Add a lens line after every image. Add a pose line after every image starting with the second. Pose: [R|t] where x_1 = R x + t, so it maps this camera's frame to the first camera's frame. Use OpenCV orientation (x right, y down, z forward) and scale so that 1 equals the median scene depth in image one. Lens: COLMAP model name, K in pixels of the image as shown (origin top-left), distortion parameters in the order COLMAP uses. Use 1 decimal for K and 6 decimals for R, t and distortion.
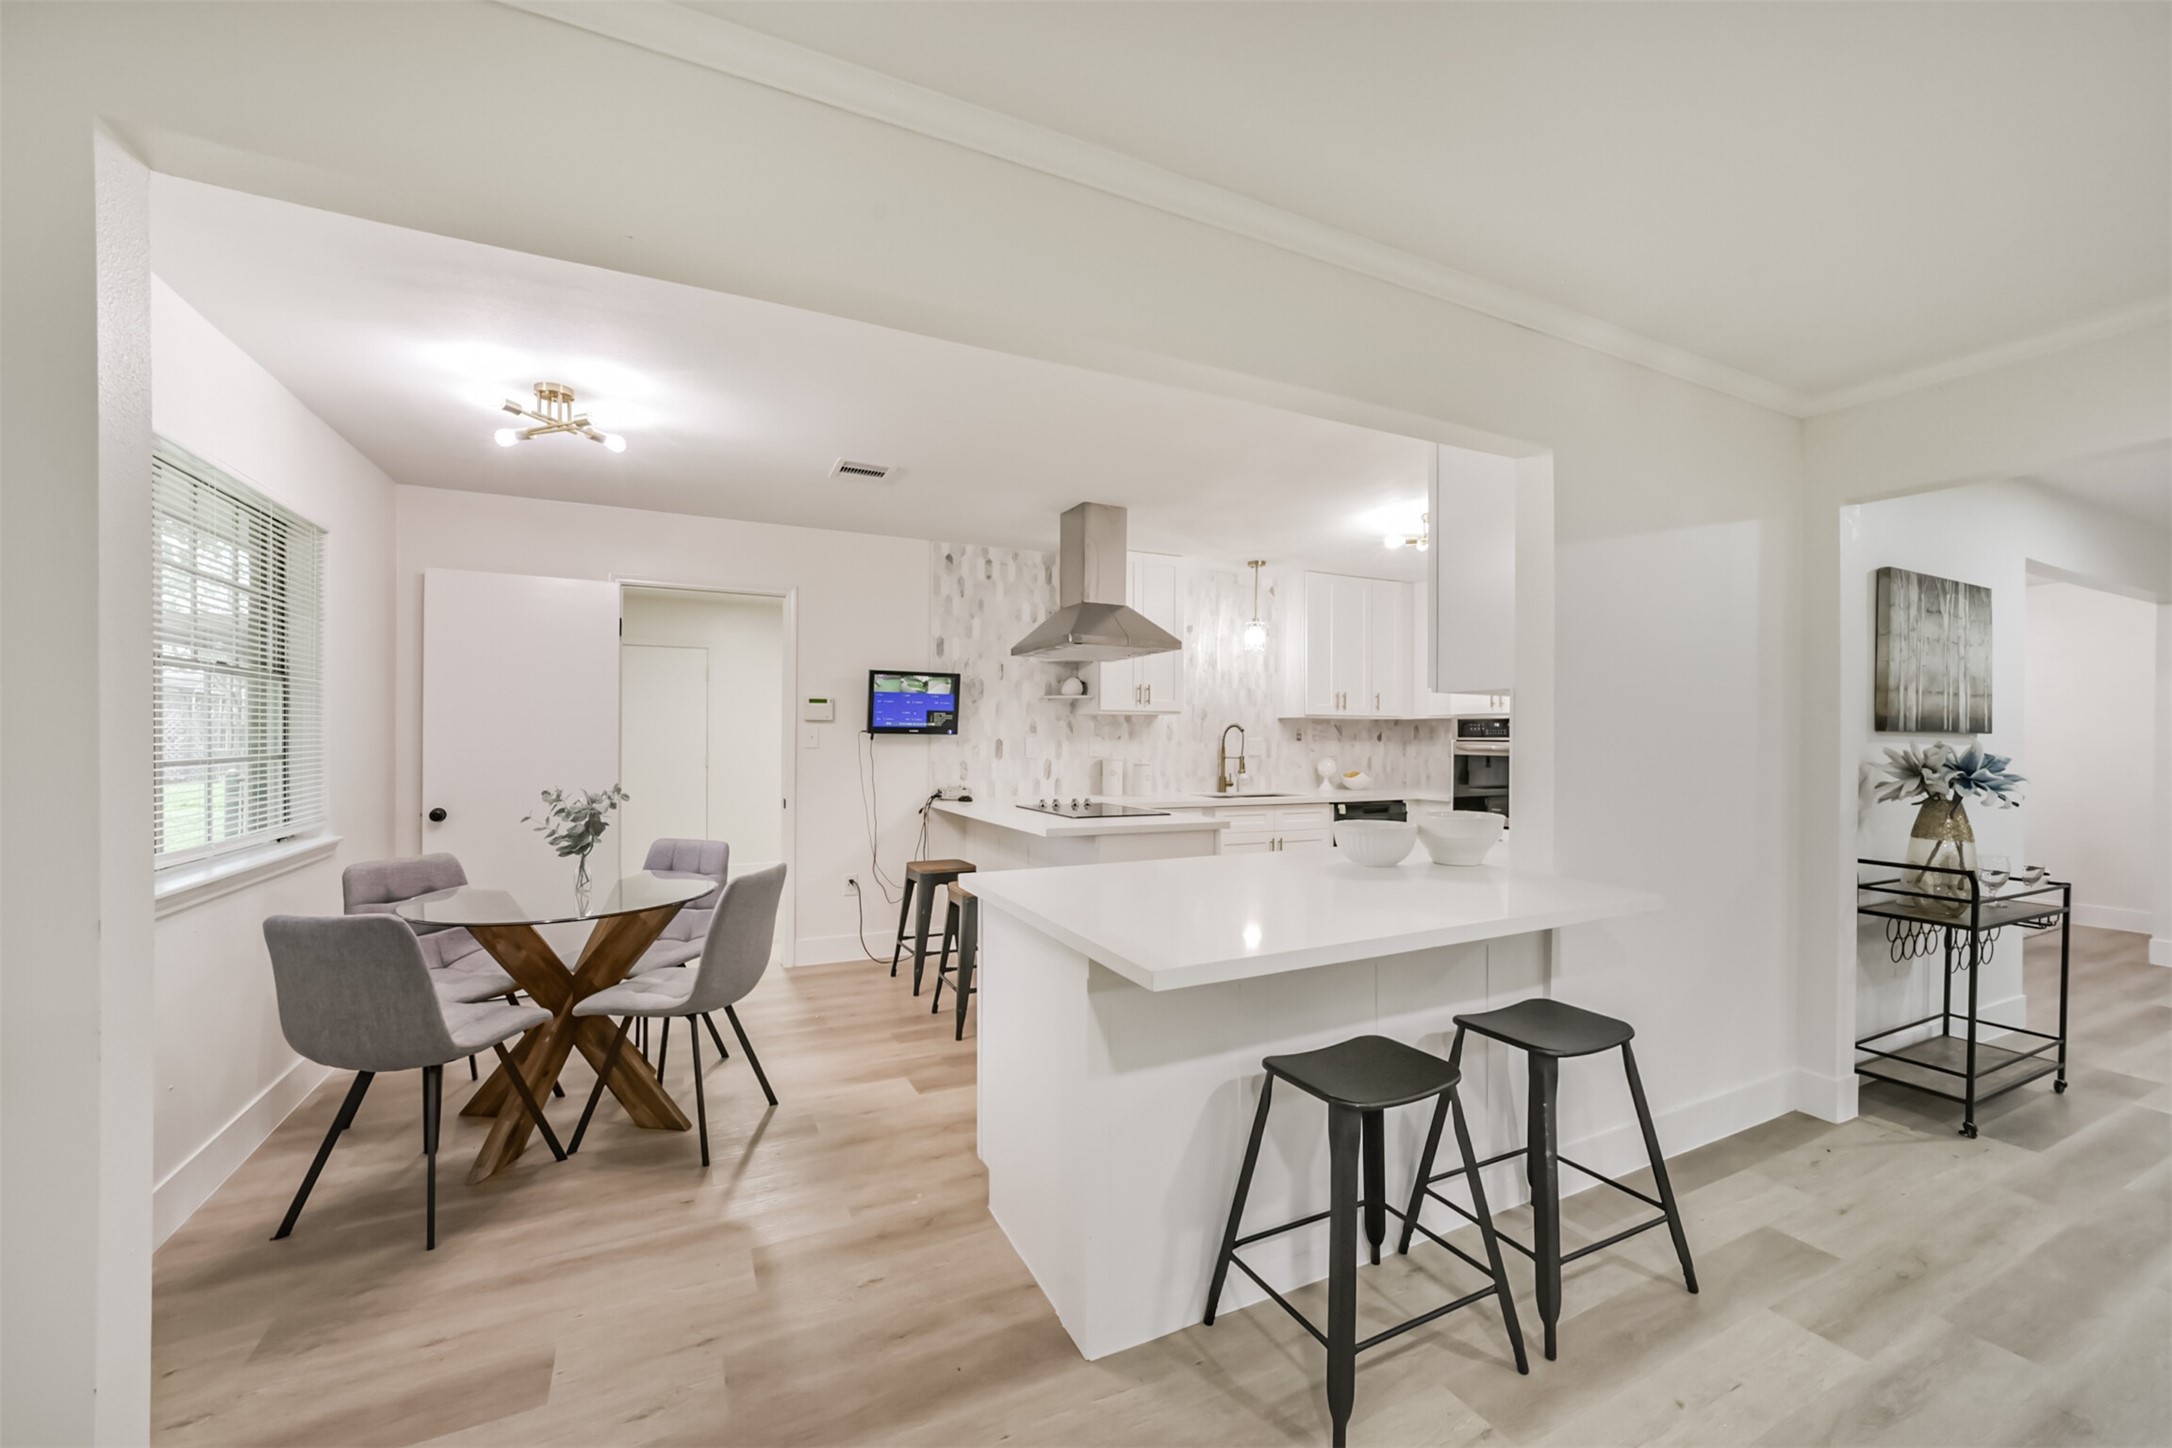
lens RADIAL K [[840.7, 0, 1096.2], [0, 840.7, 732.5], [0, 0, 1]] dist [-0.006686, 0.000712]
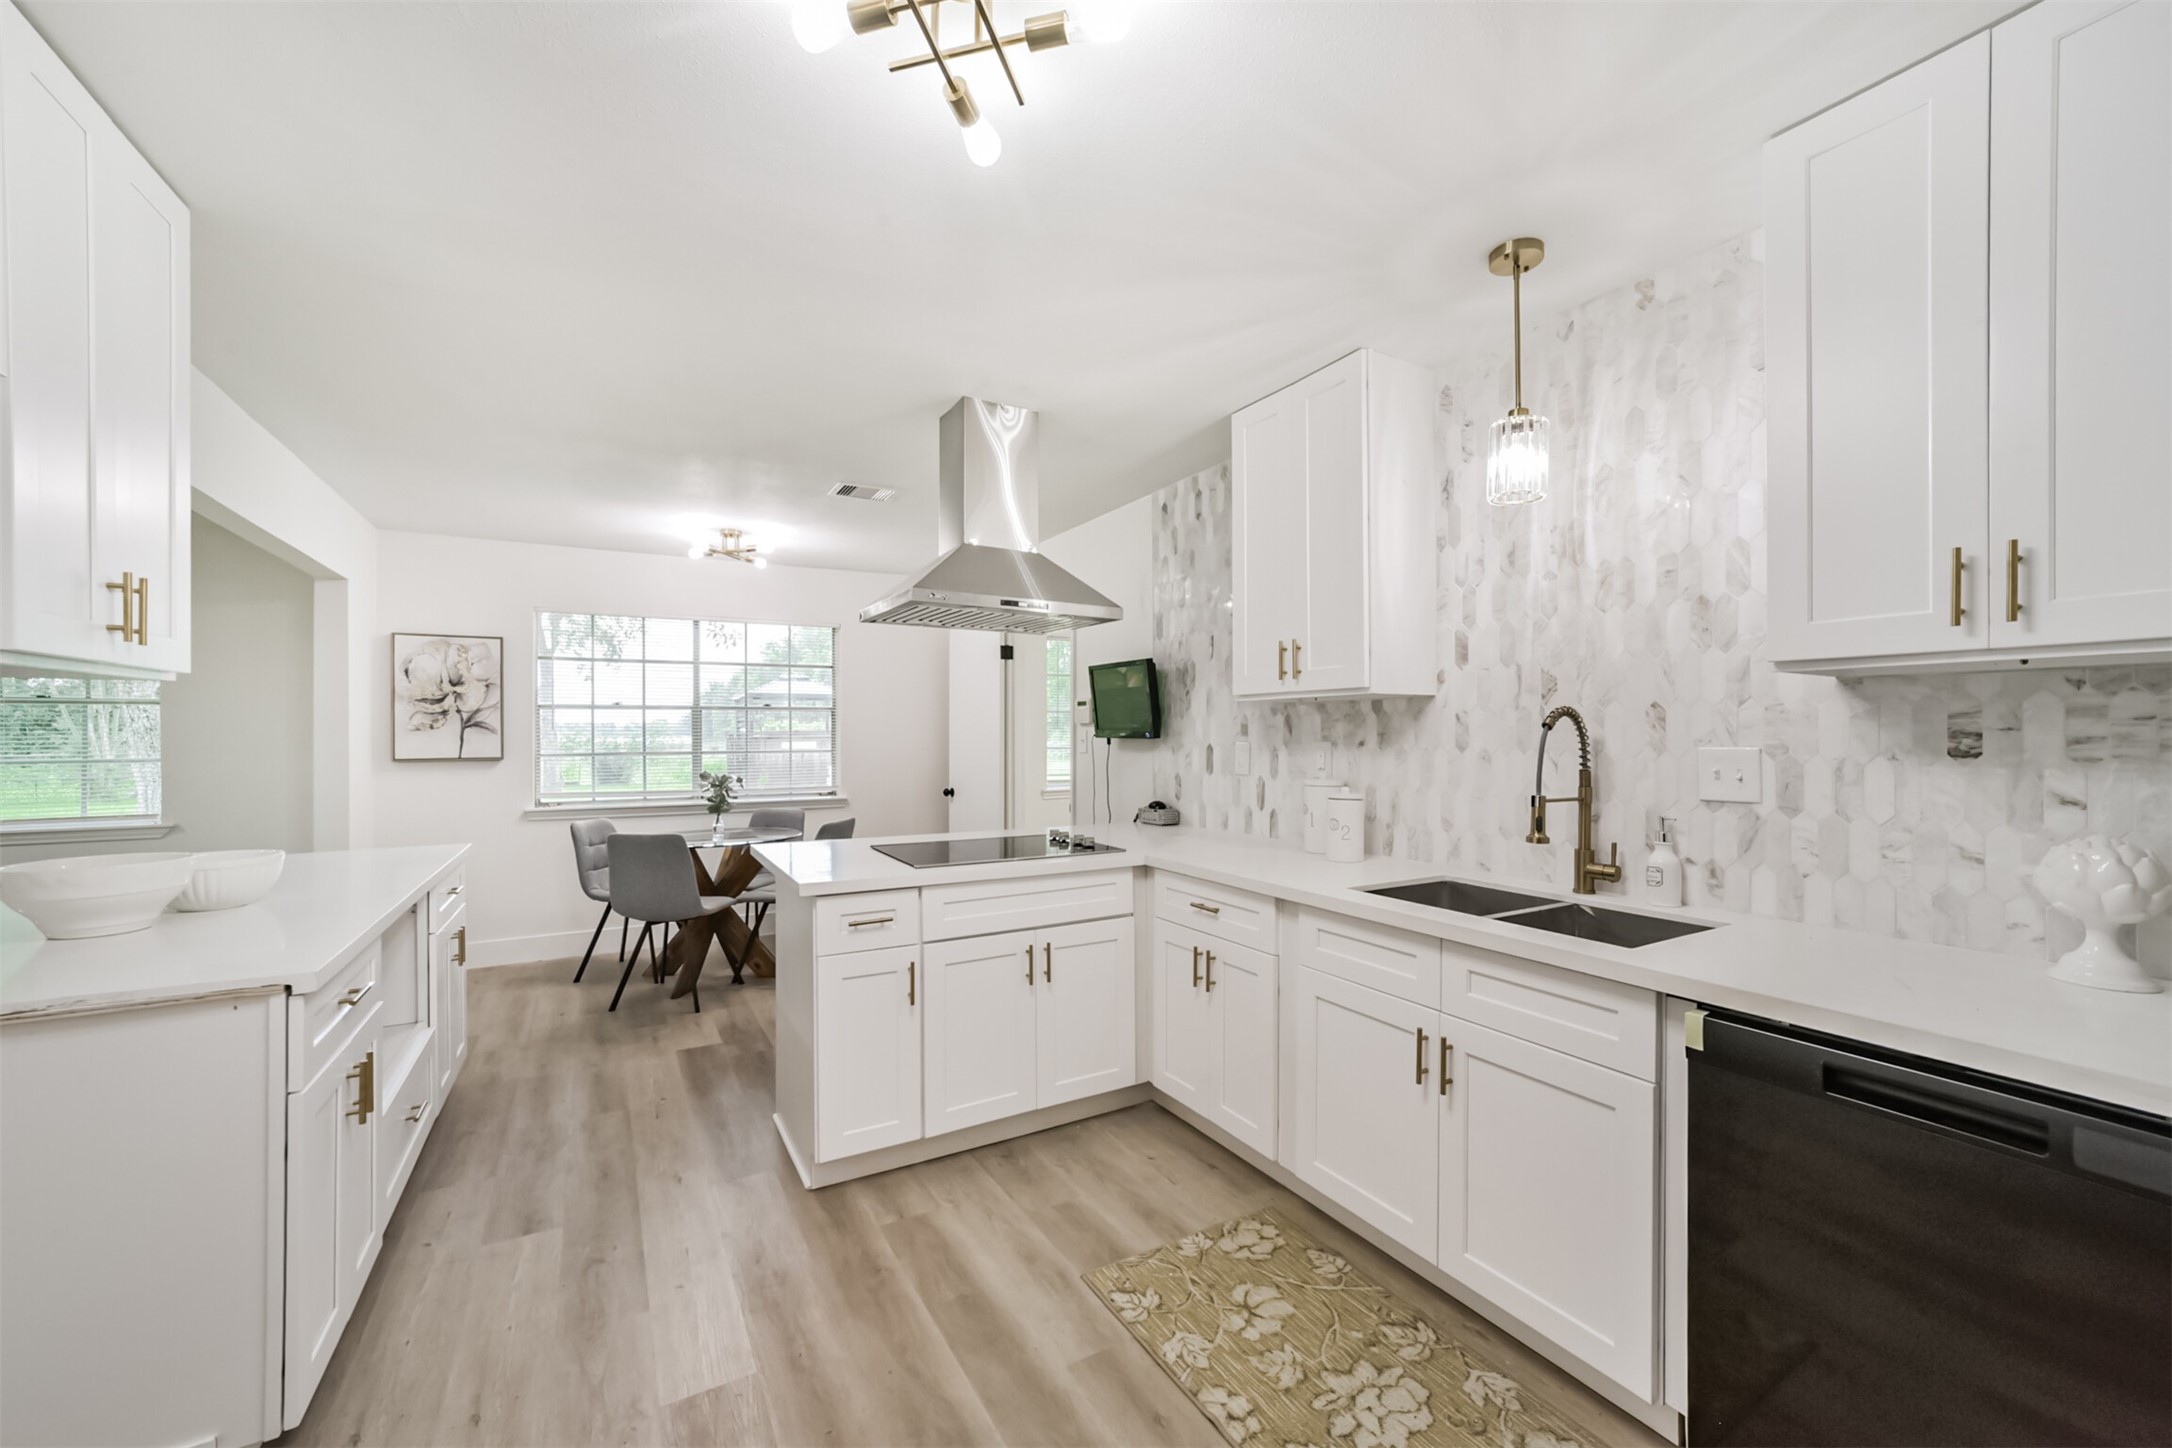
lens RADIAL K [[840.7, 0, 1101.5], [0, 840.7, 731.9], [0, 0, 1]] dist [-0.006686, 0.000712]
pose [[0.081166, -0.011340, -0.996636, 0.532740], [-0.000185, 0.999935, -0.011393, 0.004882], [0.996701, 0.001109, 0.081159, 0.805345]]
